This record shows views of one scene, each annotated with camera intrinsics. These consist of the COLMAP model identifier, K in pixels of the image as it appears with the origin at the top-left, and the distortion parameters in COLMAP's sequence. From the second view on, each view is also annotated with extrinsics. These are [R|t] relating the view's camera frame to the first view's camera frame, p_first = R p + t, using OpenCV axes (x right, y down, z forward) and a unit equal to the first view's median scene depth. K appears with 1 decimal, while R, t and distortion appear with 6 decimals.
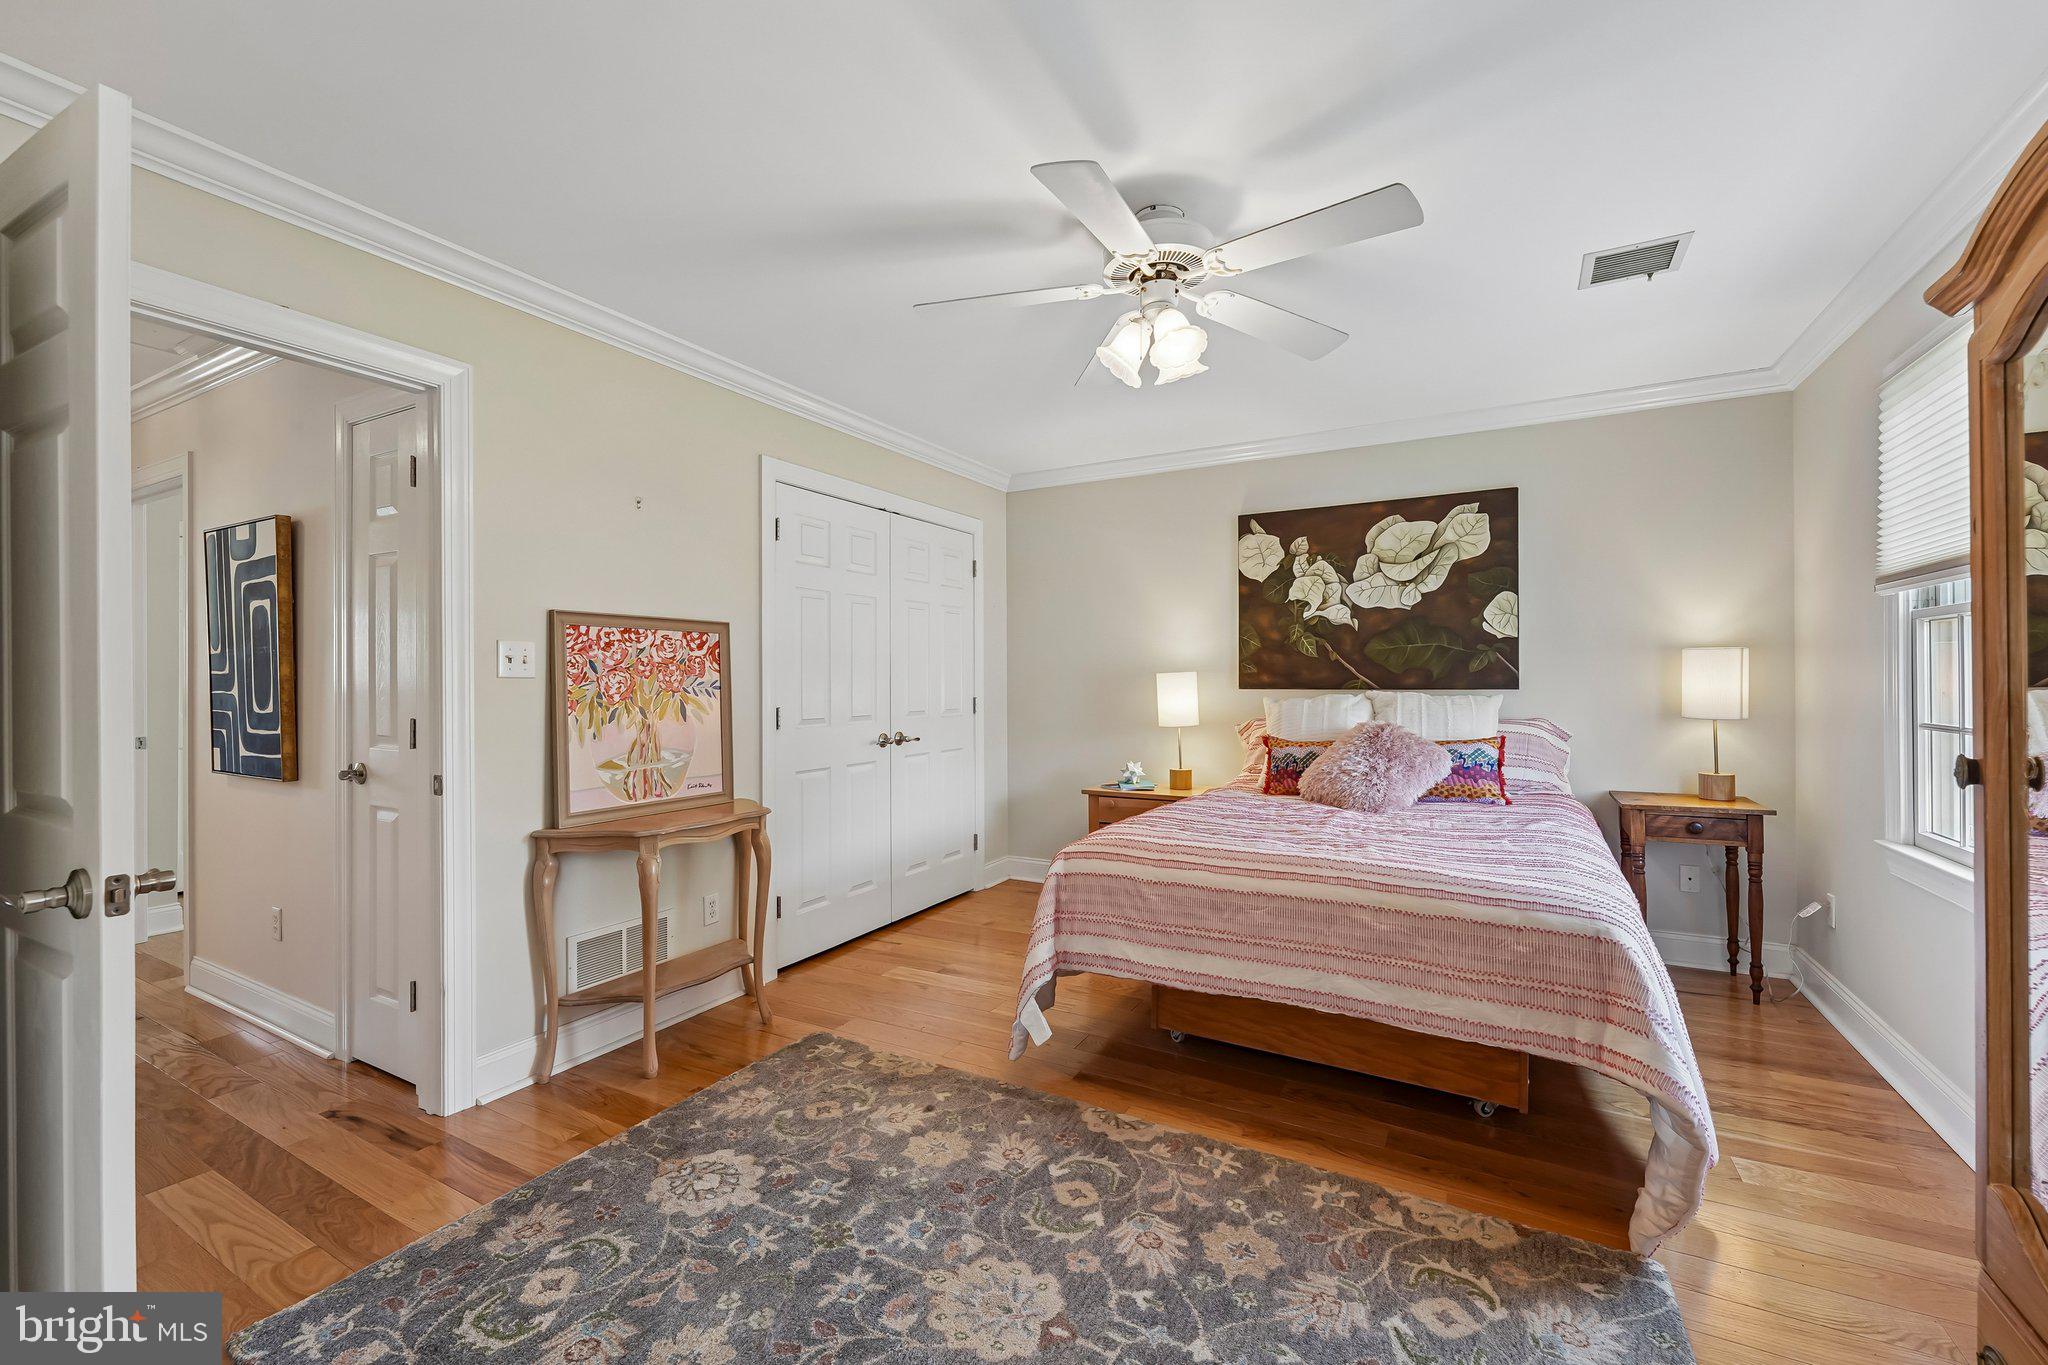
lens RADIAL K [[838.7, 0, 1024.9], [0, 838.7, 684.3], [0, 0, 1]] dist [-0.006478, 0.000851]
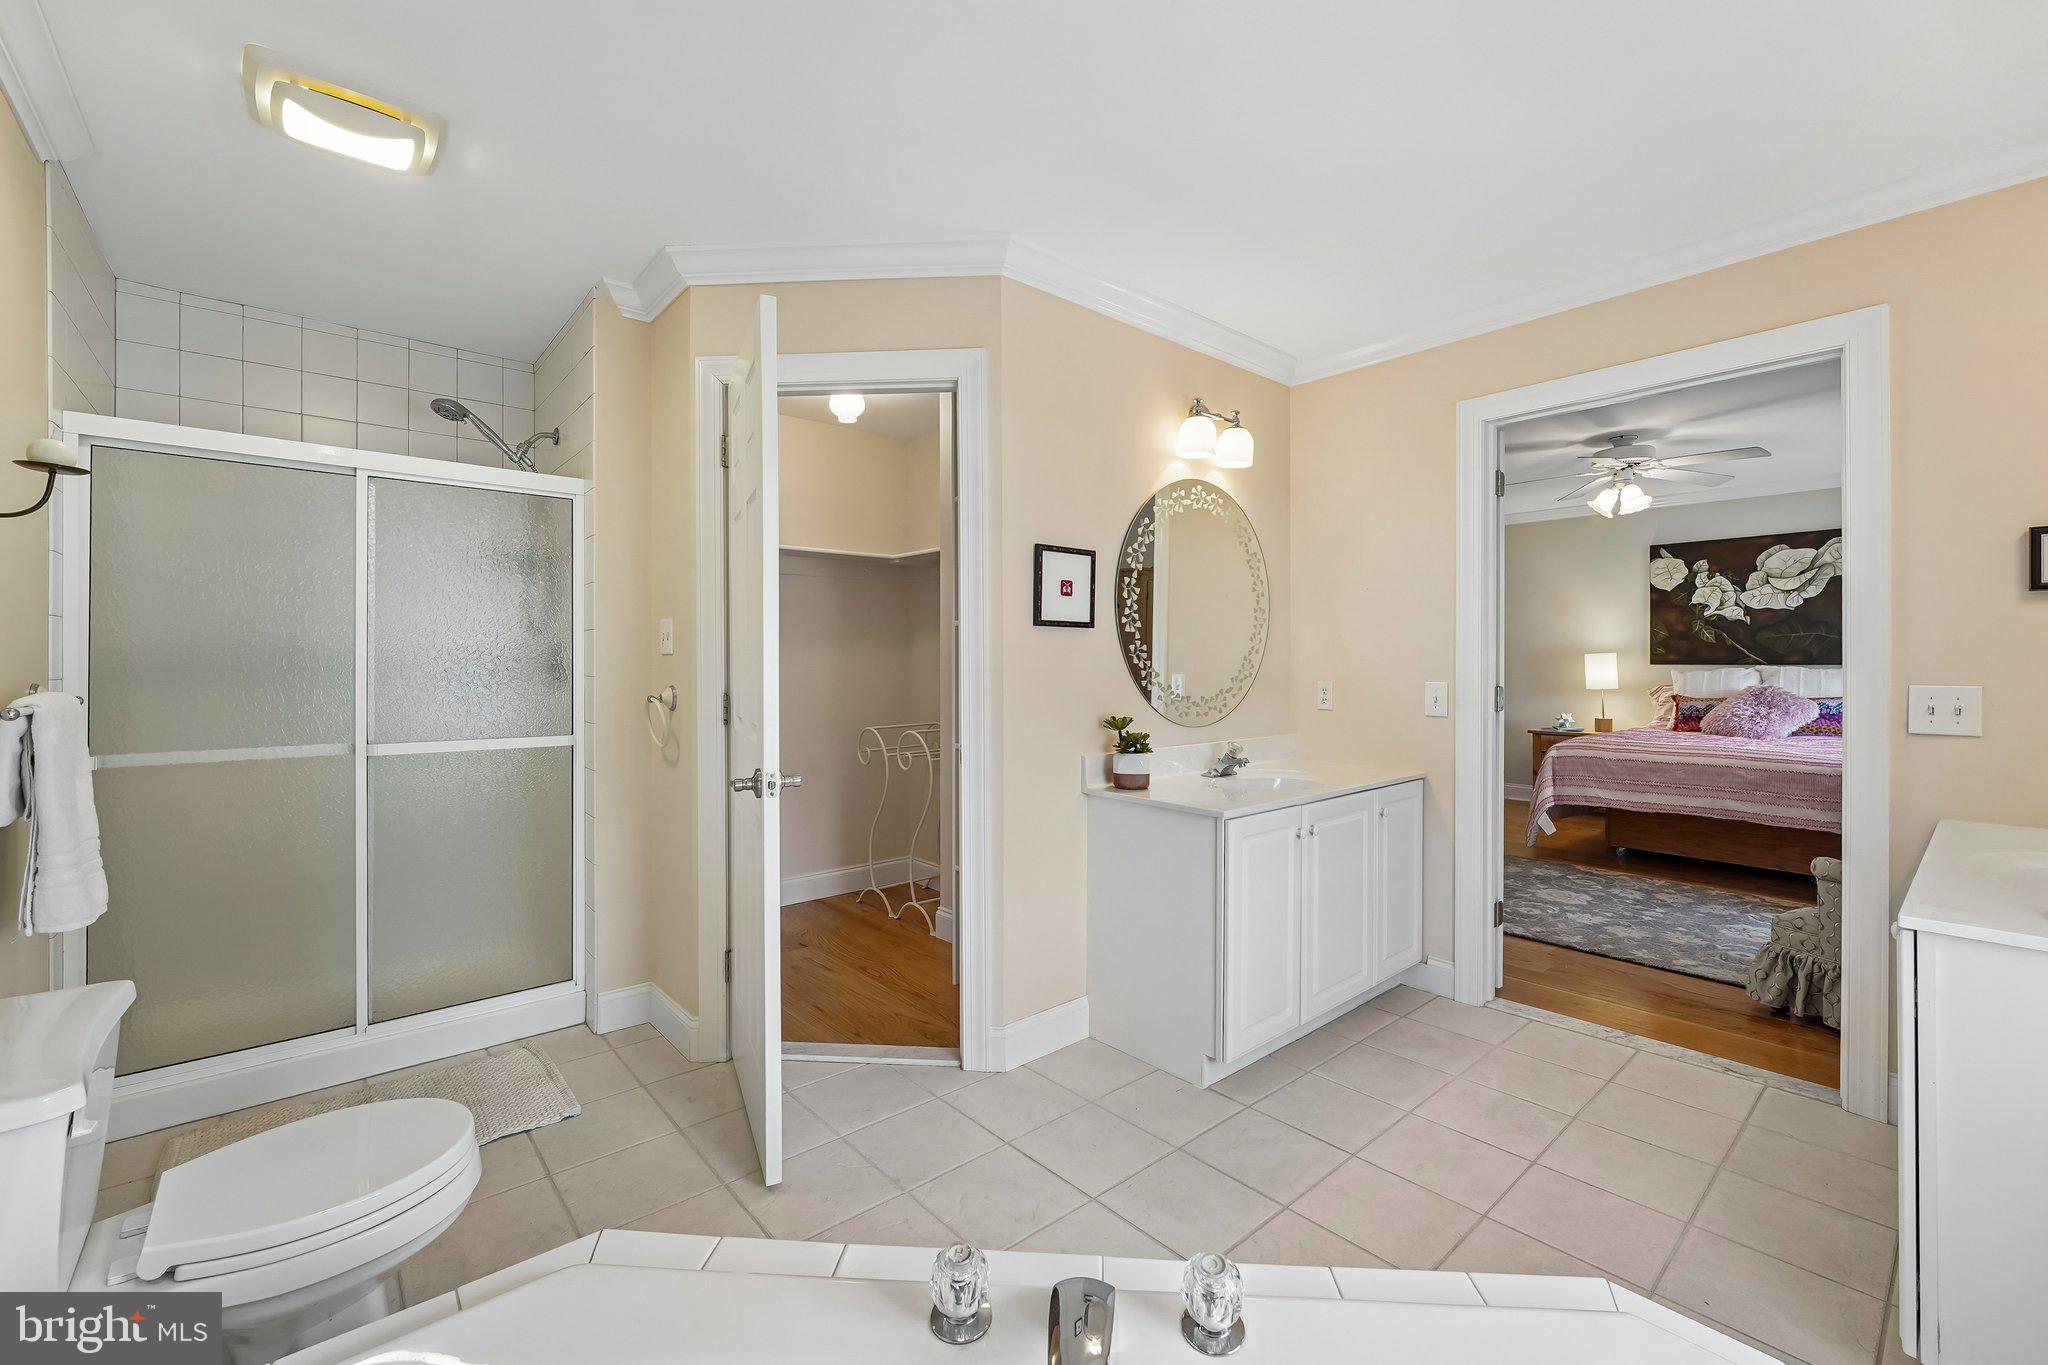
lens RADIAL K [[838.7, 0, 1025.6], [0, 838.7, 665.5], [0, 0, 1]] dist [-0.006478, 0.000851]
pose [[0.937089, 0.003114, -0.349078, -0.279107], [-0.002465, 0.999994, 0.002304, 0.007265], [0.349083, -0.001298, 0.937091, -0.812071]]
